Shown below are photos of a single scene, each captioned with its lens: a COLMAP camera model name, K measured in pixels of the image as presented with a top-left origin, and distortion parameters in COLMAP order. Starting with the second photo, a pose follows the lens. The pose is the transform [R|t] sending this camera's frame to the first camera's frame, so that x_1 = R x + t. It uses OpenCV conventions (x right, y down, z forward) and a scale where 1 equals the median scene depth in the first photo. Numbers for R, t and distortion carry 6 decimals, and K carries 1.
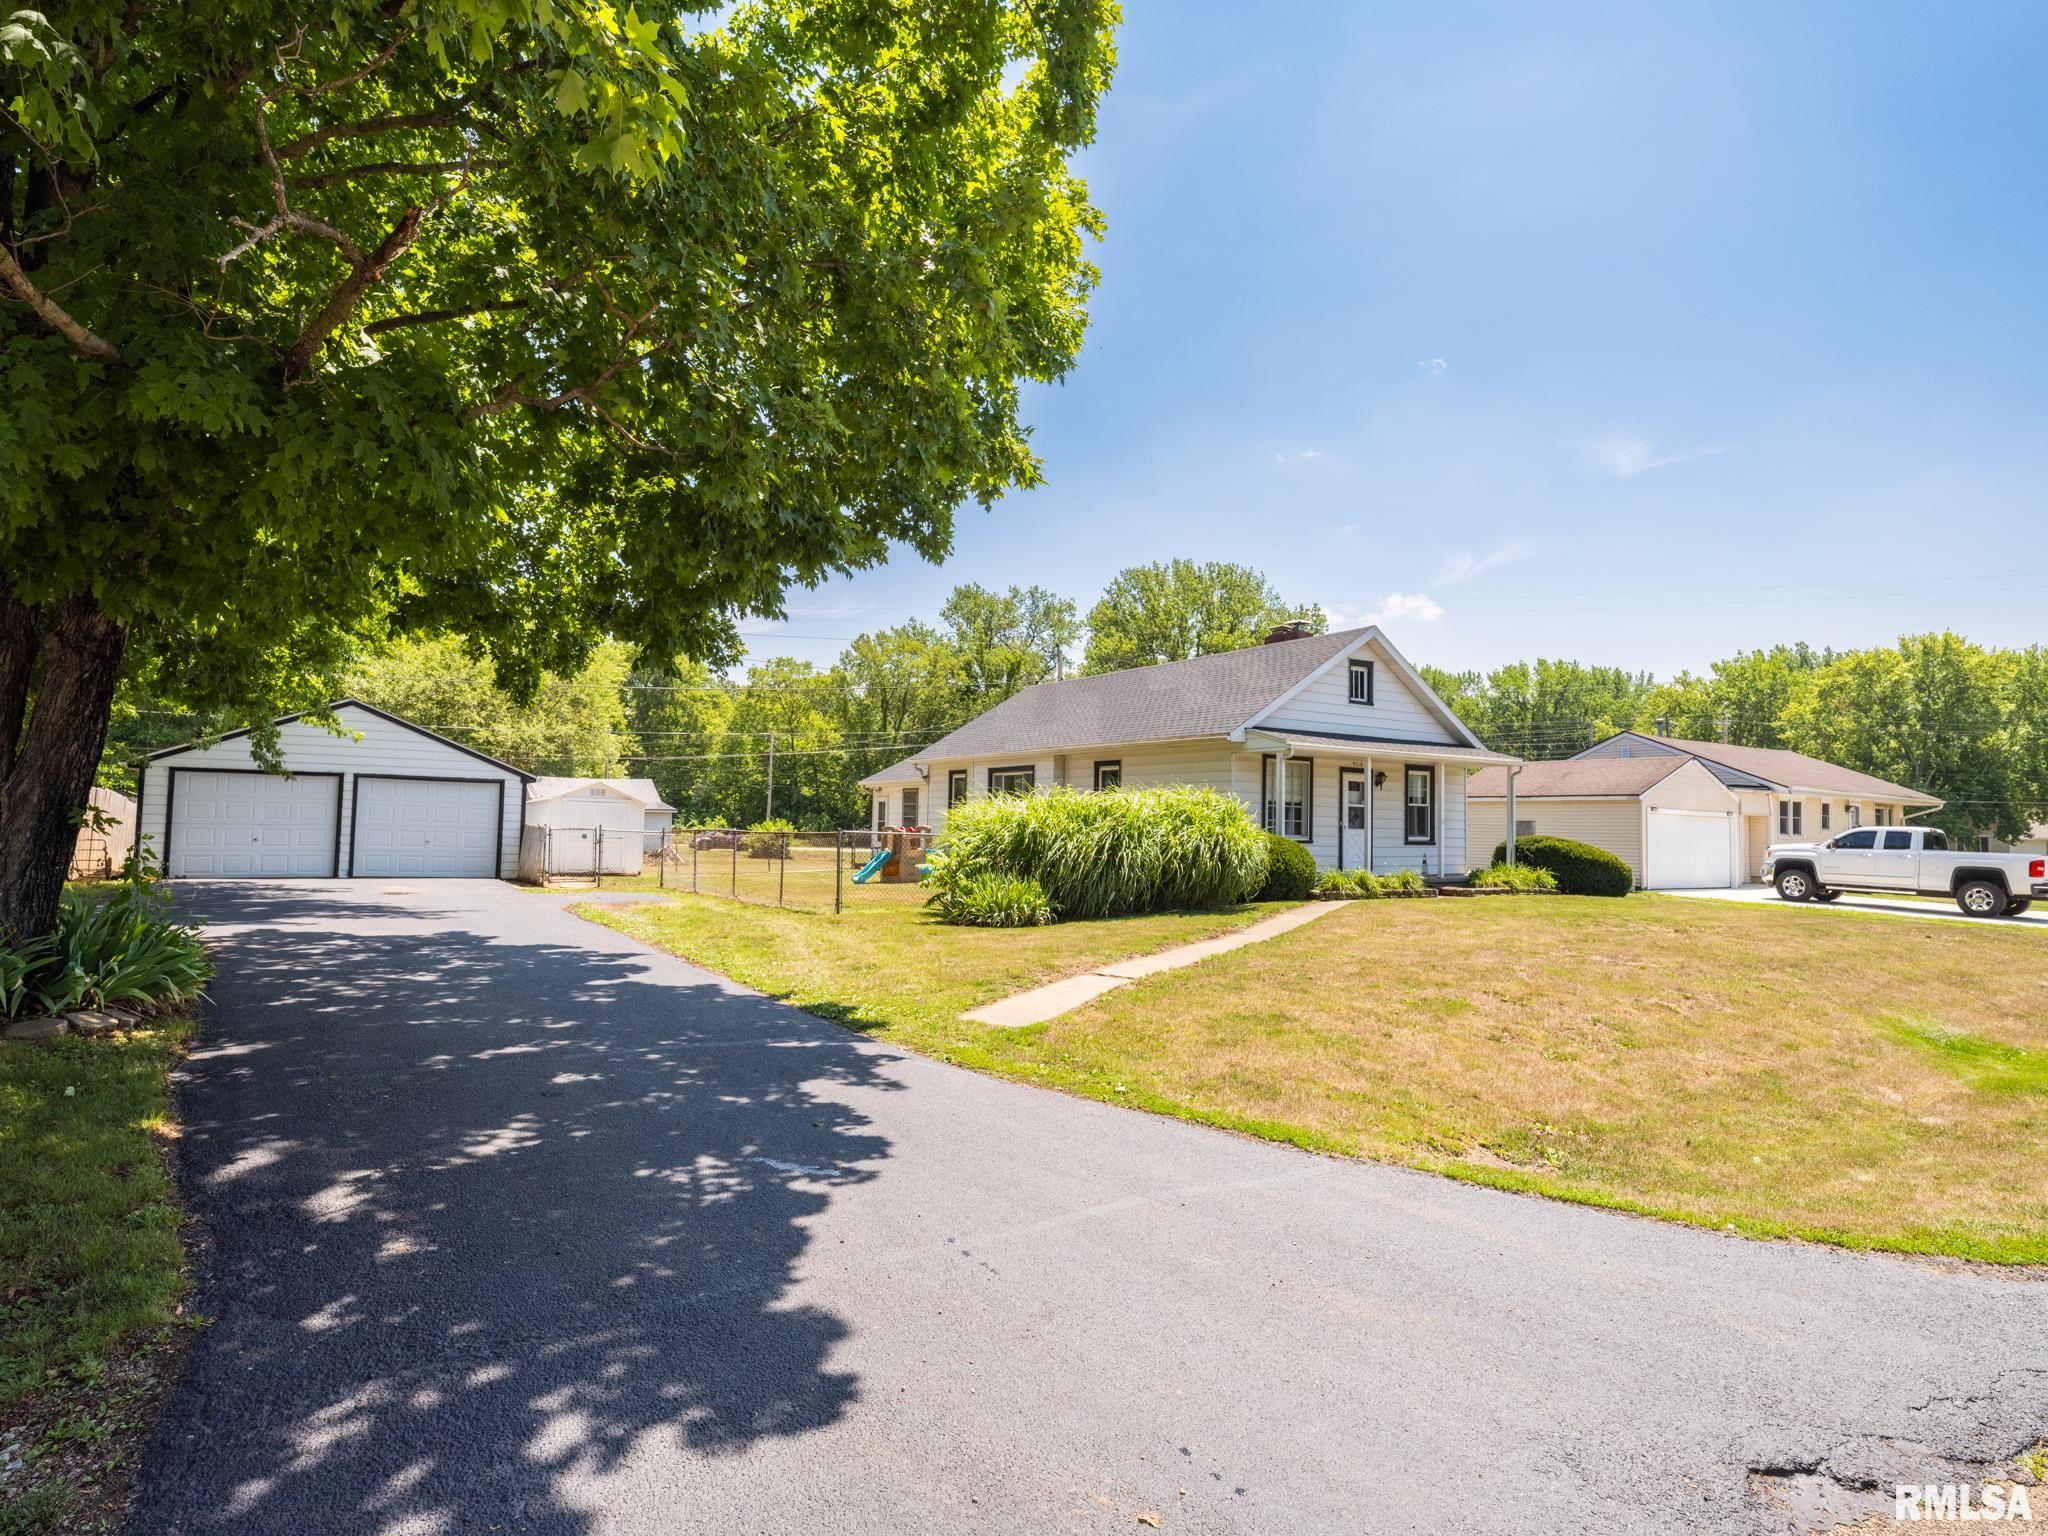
lens RADIAL K [[1099.4, 0, 1023.6], [0, 1099.4, 774.9], [0, 0, 1]] dist [0.005577, -0.003550]
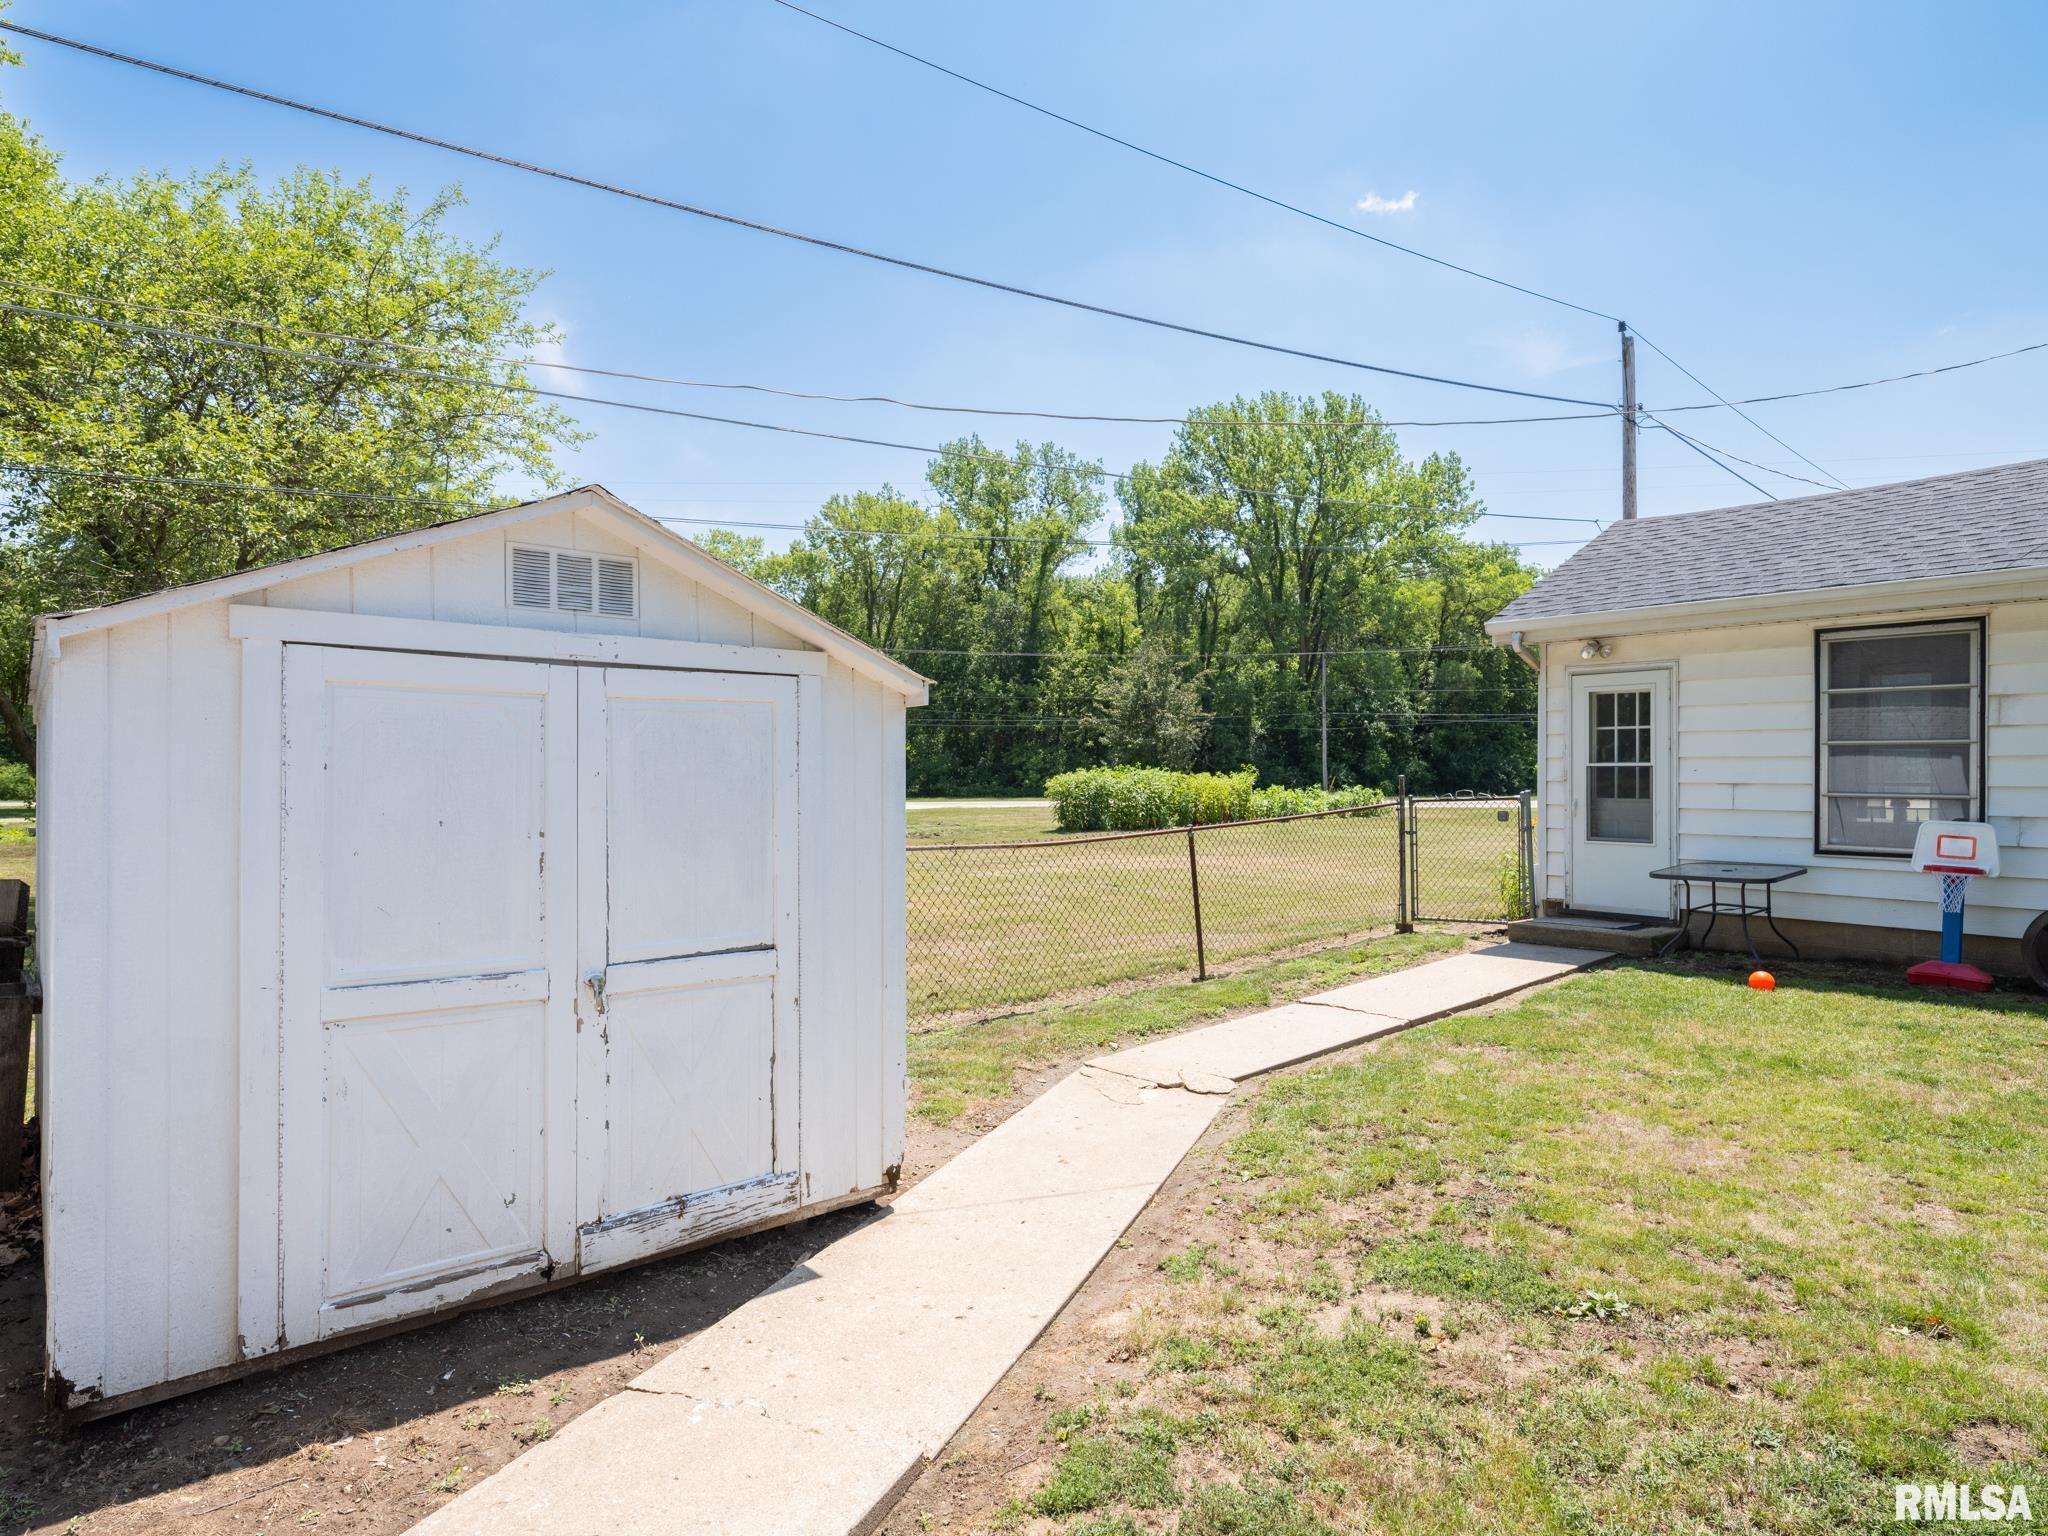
lens RADIAL K [[1151.9, 0, 1046.0], [0, 1151.9, 778.0], [0, 0, 1]] dist [0.002937, -0.000382]
pose [[0.993667, -0.024607, 0.109642, -0.155133], [0.017814, 0.997885, 0.062512, 0.013265], [-0.110948, -0.060163, 0.992003, 0.384490]]
